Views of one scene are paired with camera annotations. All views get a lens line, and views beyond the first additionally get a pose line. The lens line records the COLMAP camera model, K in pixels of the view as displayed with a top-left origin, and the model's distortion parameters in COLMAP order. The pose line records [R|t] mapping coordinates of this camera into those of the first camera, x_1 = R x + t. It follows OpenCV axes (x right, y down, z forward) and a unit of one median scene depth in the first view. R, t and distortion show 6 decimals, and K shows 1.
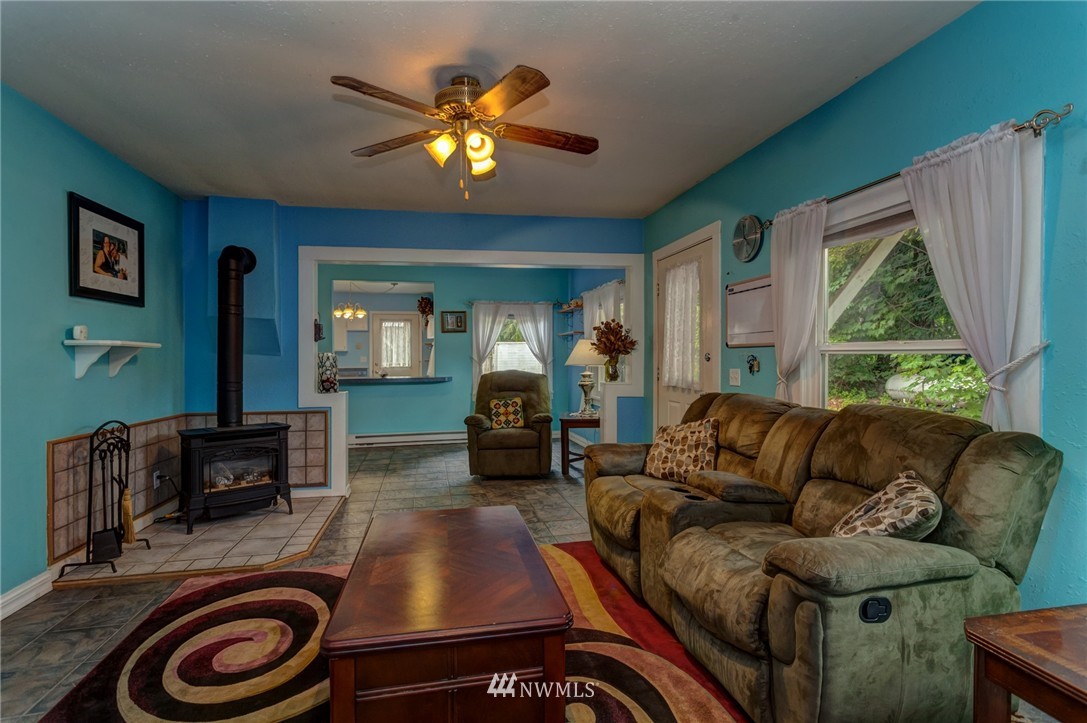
lens RADIAL K [[517.1, 0, 543.0], [0, 517.1, 361.5], [0, 0, 1]] dist [-0.004013, 0.002491]
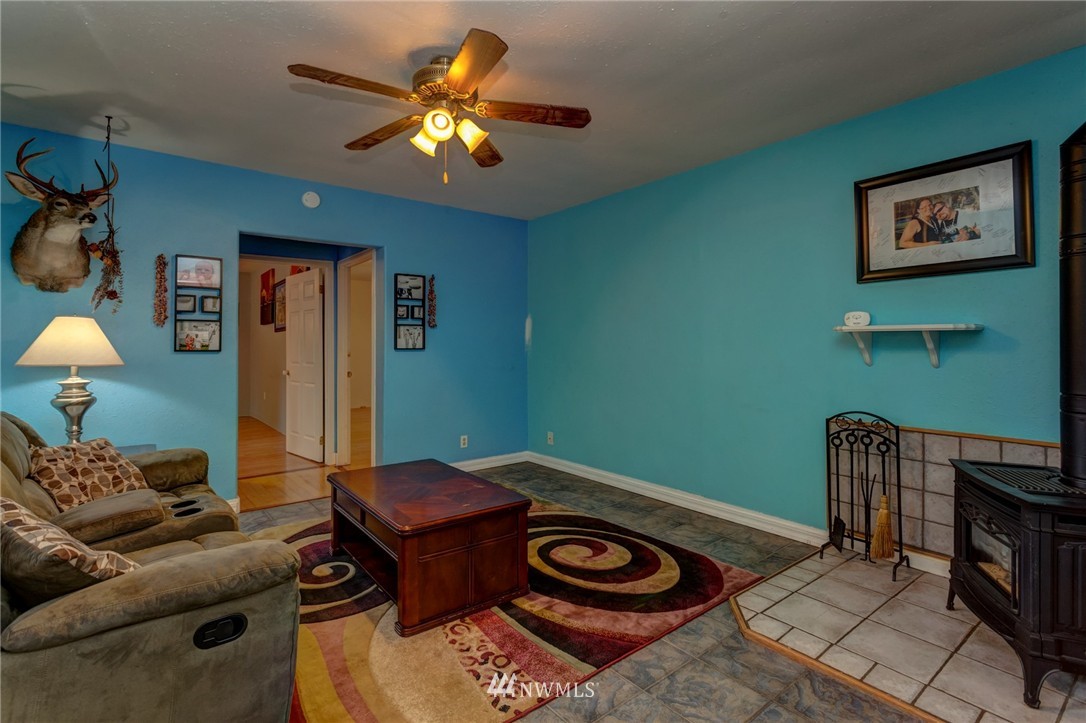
lens RADIAL K [[516.6, 0, 547.4], [0, 516.6, 339.6], [0, 0, 1]] dist [-0.004013, 0.002491]
pose [[-0.899511, 0.007003, -0.436842, 0.074294], [0.009058, 0.999956, -0.002622, -0.016624], [0.436805, -0.006316, -0.899534, 1.441817]]
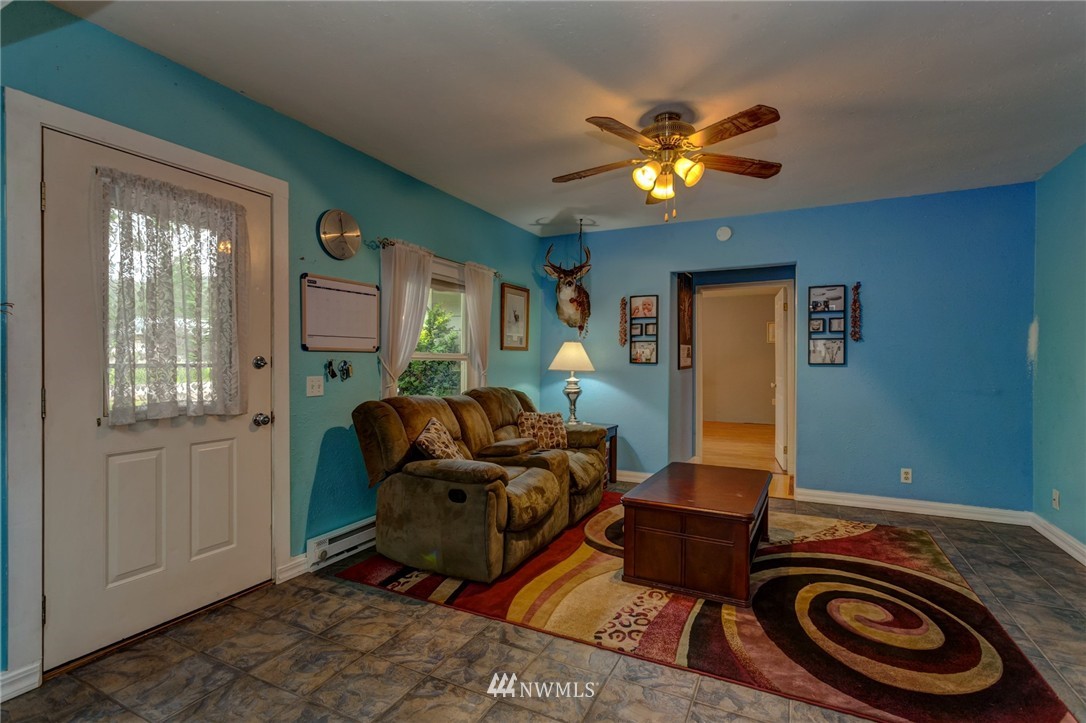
lens RADIAL K [[516.6, 0, 537.4], [0, 516.6, 362.5], [0, 0, 1]] dist [-0.004013, 0.002491]
pose [[-0.769135, 0.003007, 0.639080, -0.481913], [0.005183, 0.999985, 0.001534, -0.008153], [-0.639066, 0.004492, -0.769139, 1.521069]]
